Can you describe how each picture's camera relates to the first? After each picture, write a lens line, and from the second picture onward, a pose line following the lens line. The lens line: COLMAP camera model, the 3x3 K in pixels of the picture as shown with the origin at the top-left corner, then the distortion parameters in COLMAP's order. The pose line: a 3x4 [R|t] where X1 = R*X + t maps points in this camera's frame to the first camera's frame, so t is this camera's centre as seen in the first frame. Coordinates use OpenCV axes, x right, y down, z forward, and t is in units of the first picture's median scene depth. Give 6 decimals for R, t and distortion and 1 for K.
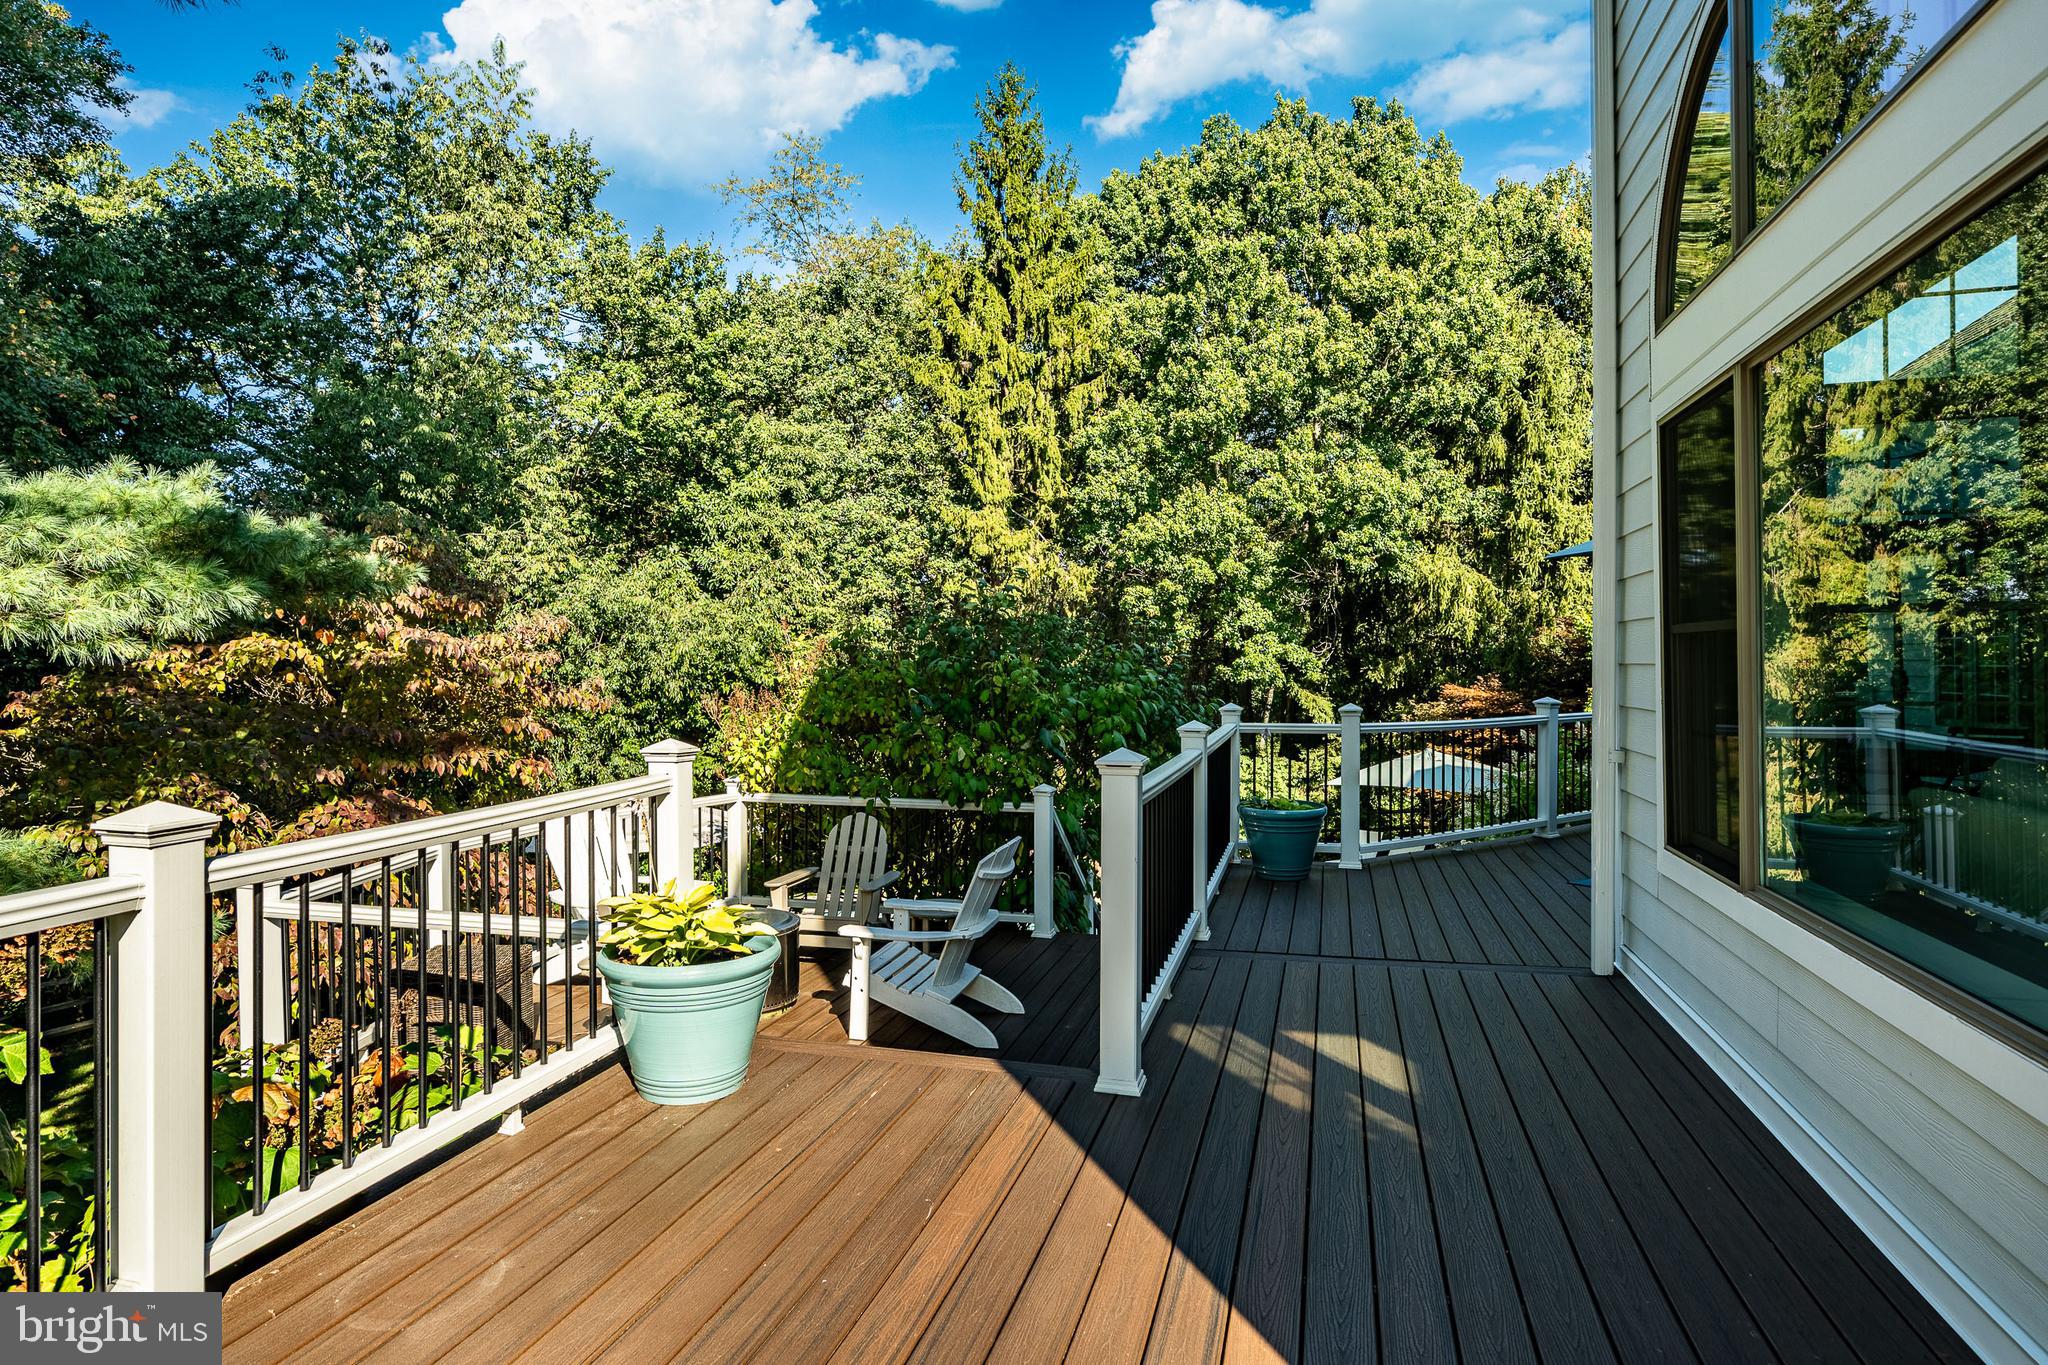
lens RADIAL K [[1135.5, 0, 1010.6], [0, 1135.5, 668.3], [0, 0, 1]] dist [0.004417, 0.001219]
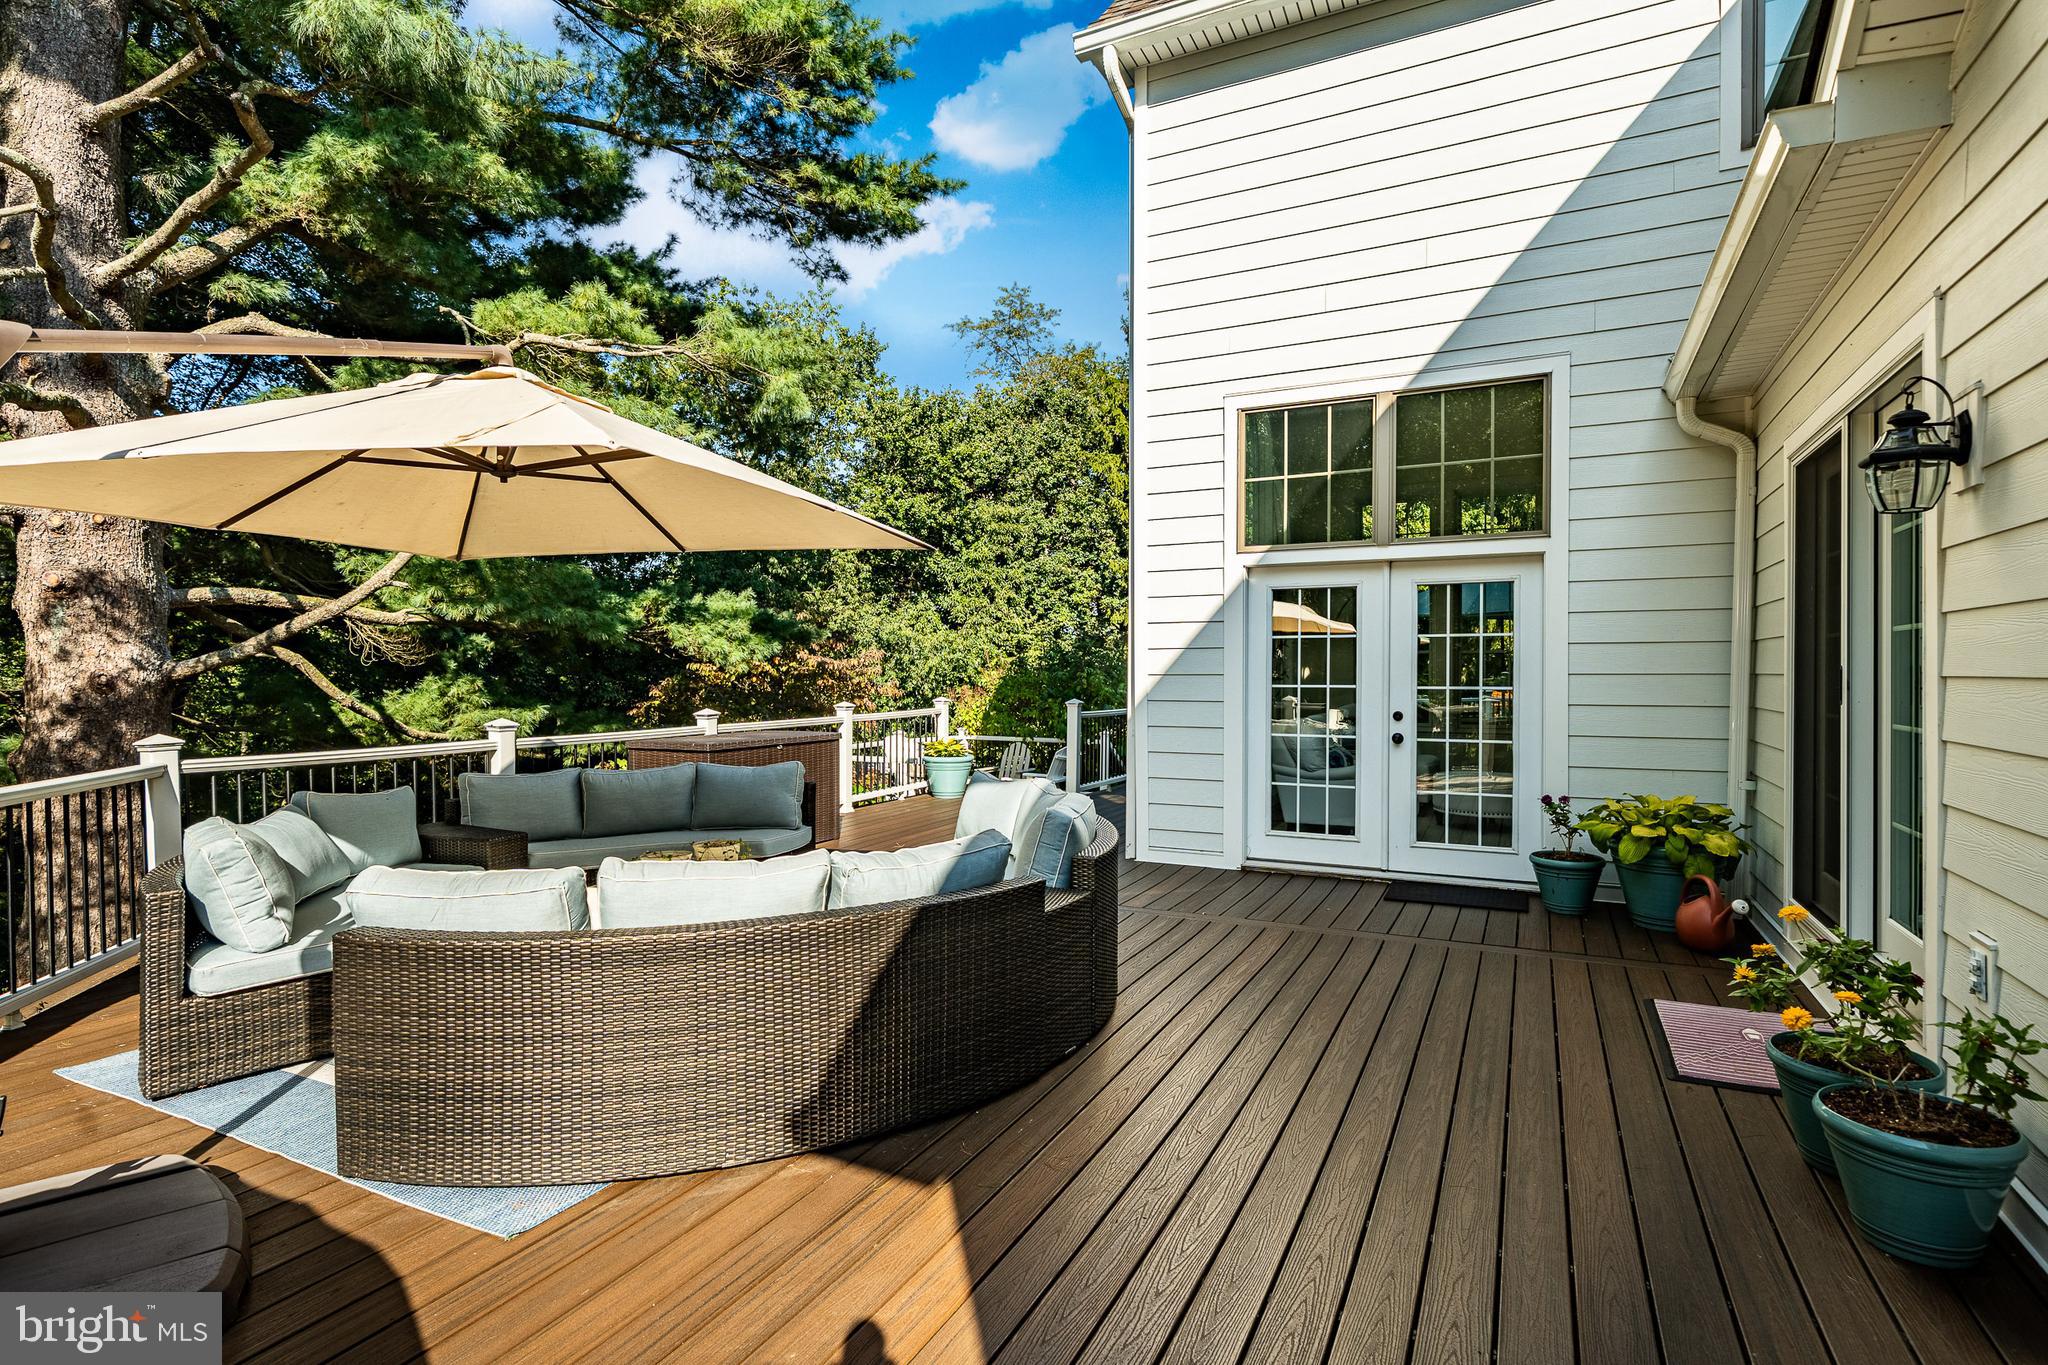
lens RADIAL K [[1017.5, 0, 1024.3], [0, 1017.5, 681.1], [0, 0, 1]] dist [0.001702, 0.000389]
pose [[0.983550, 0.004004, -0.180594, 0.071576], [-0.003479, 0.999989, 0.003223, 0.001467], [0.180605, -0.002542, 0.983552, -0.283925]]
